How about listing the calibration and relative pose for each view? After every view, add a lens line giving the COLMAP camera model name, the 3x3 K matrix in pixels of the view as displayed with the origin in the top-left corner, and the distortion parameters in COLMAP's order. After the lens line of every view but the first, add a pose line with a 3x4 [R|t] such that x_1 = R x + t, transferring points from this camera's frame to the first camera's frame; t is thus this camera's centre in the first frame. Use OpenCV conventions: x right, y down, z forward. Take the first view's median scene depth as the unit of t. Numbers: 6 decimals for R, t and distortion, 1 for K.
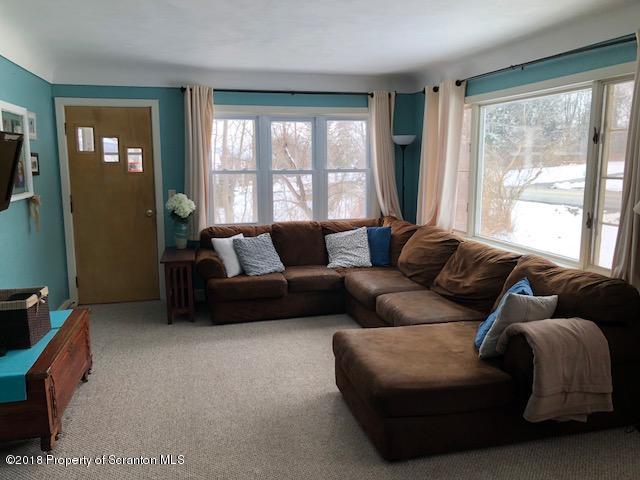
lens RADIAL K [[521.9, 0, 319.0], [0, 521.9, 238.3], [0, 0, 1]] dist [0.013435, -0.000933]
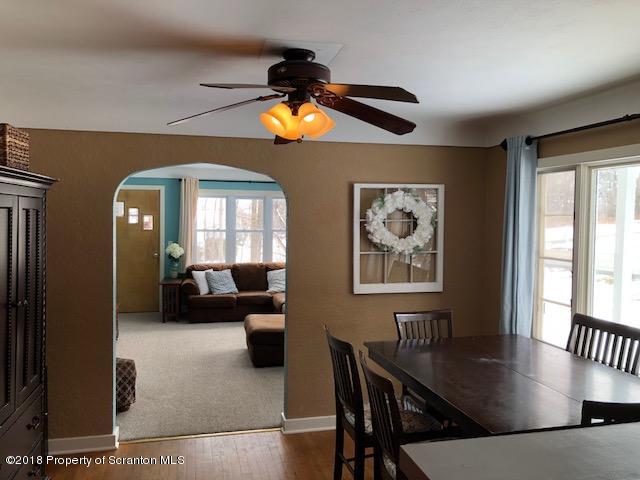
lens RADIAL K [[521.9, 0, 319.0], [0, 521.9, 238.3], [0, 0, 1]] dist [0.013435, -0.000933]
pose [[0.999600, 0.017305, -0.022382, 0.211867], [-0.019705, 0.993527, -0.111870, 0.069231], [0.020301, 0.112266, 0.993471, -0.586179]]
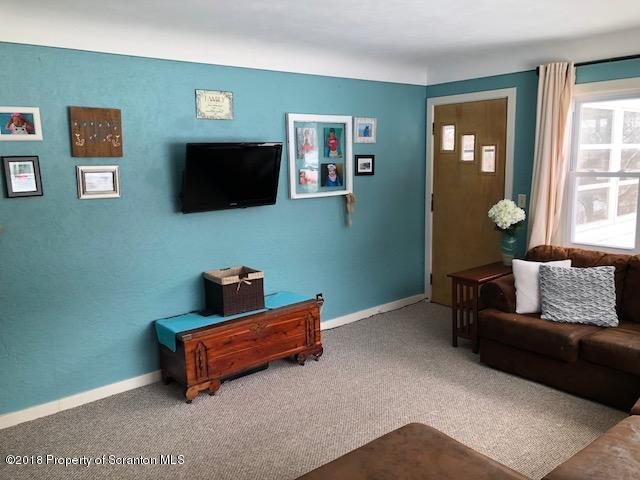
lens RADIAL K [[511.7, 0, 331.8], [0, 511.7, 238.4], [0, 0, 1]] dist [0.029044, 0.001851]
pose [[0.447008, 0.137118, -0.883958, 0.336187], [-0.115416, 0.988763, 0.095010, -0.069186], [0.887053, 0.059553, 0.457811, 0.375405]]
